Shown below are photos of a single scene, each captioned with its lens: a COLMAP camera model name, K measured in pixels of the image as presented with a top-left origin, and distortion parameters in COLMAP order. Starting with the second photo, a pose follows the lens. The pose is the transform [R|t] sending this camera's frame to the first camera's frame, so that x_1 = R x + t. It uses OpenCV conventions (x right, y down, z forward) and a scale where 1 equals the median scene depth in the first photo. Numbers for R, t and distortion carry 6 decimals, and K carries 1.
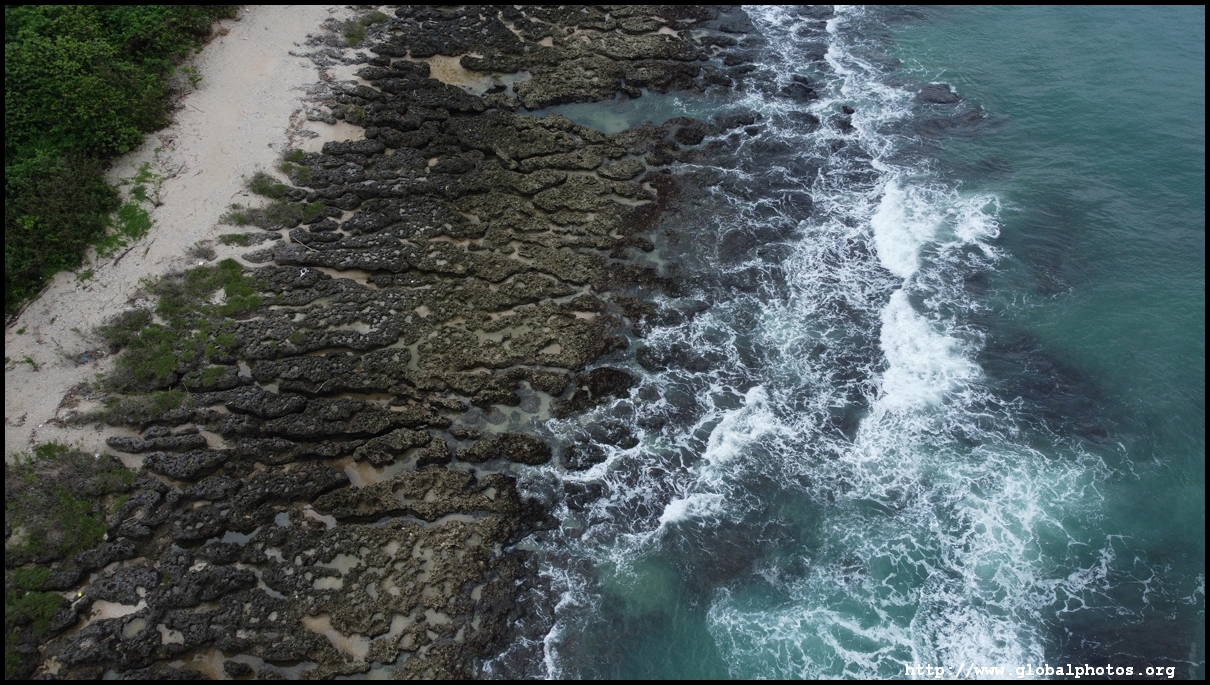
lens RADIAL K [[906.0, 0, 601.3], [0, 906.0, 341.7], [0, 0, 1]] dist [0.005660, -0.006176]
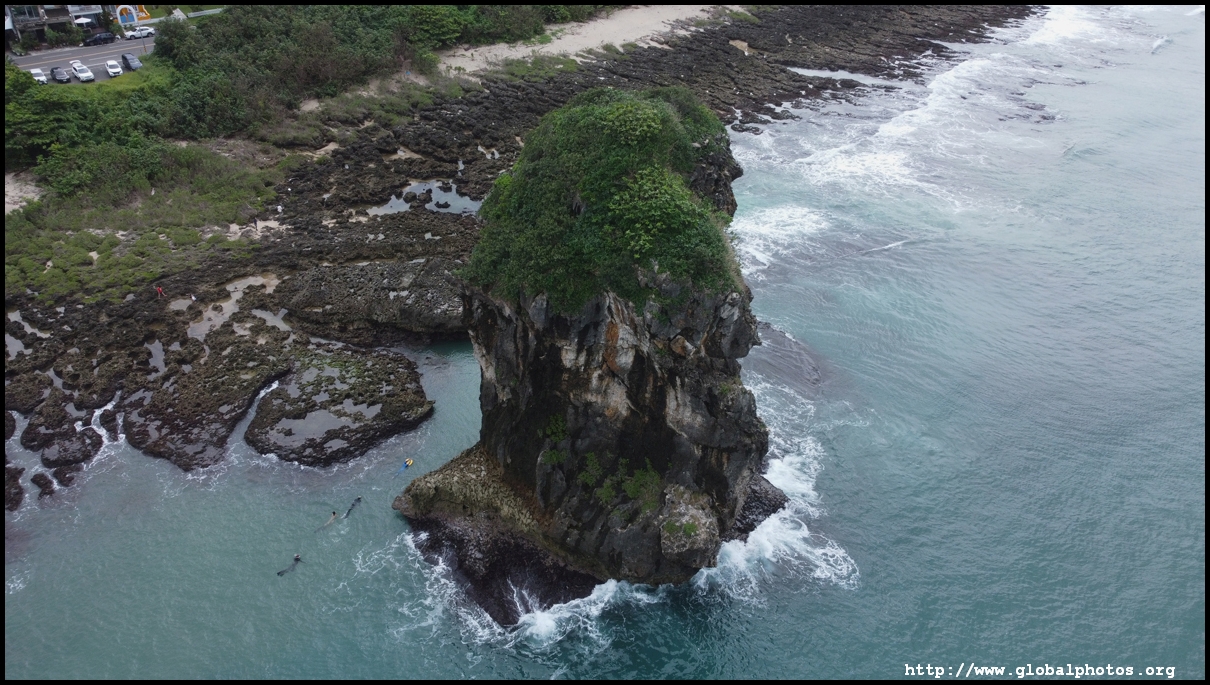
lens RADIAL K [[906.0, 0, 601.3], [0, 906.0, 341.7], [0, 0, 1]] dist [0.005660, -0.006176]
pose [[0.818428, 0.305639, -0.486580, 0.753487], [-0.448265, 0.869391, -0.207887, 0.795919], [0.359490, 0.388257, 0.848542, -0.386828]]
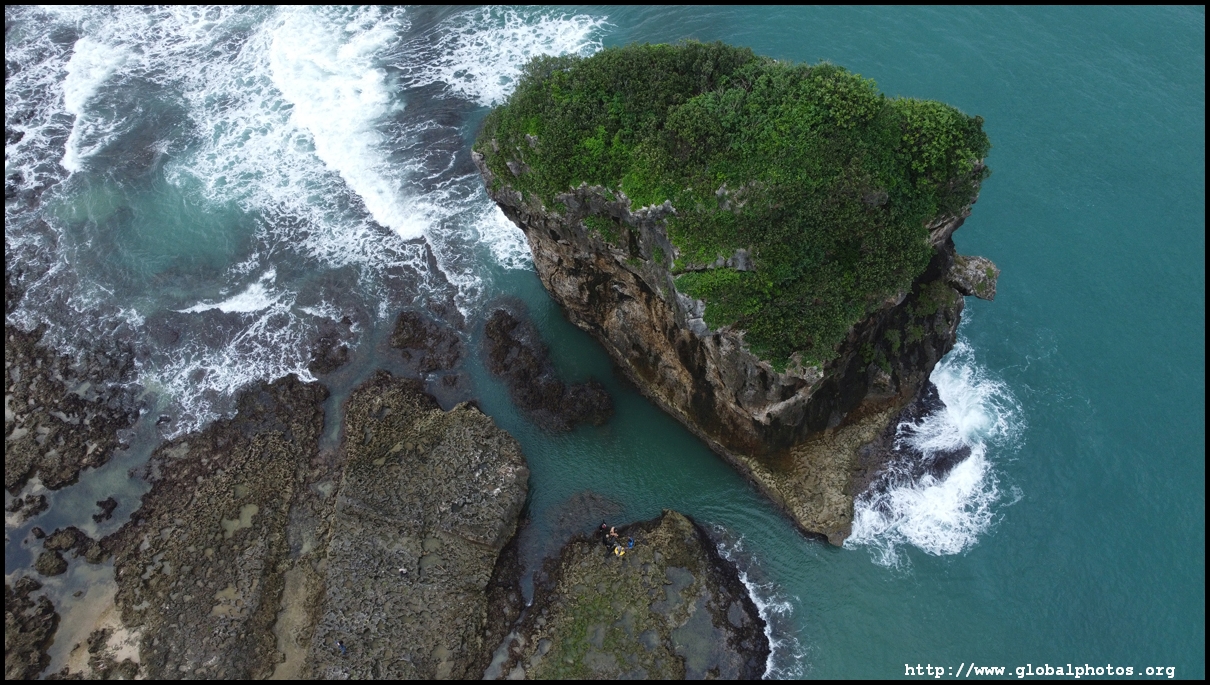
lens RADIAL K [[906.0, 0, 601.3], [0, 906.0, 341.7], [0, 0, 1]] dist [0.005660, -0.006176]
pose [[0.677115, -0.642056, 0.359554, -0.042332], [0.576334, 0.766504, 0.283390, 0.360730], [-0.457552, 0.015336, 0.889050, -0.335762]]
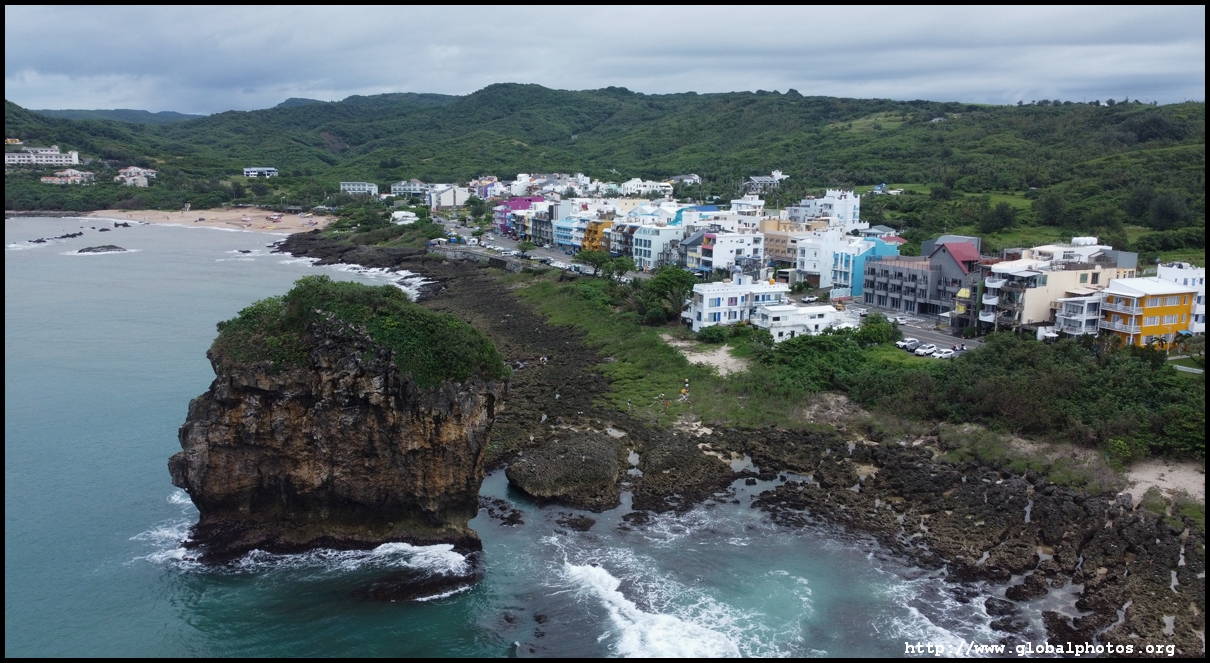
lens RADIAL K [[929.5, 0, 605.0], [0, 929.5, 331.5], [0, 0, 1]] dist [0.001754, -0.003469]
pose [[-0.710206, 0.114268, -0.694658, 0.980409], [-0.560329, 0.505611, 0.656041, -0.481579], [0.426191, 0.855161, -0.295060, 0.709816]]
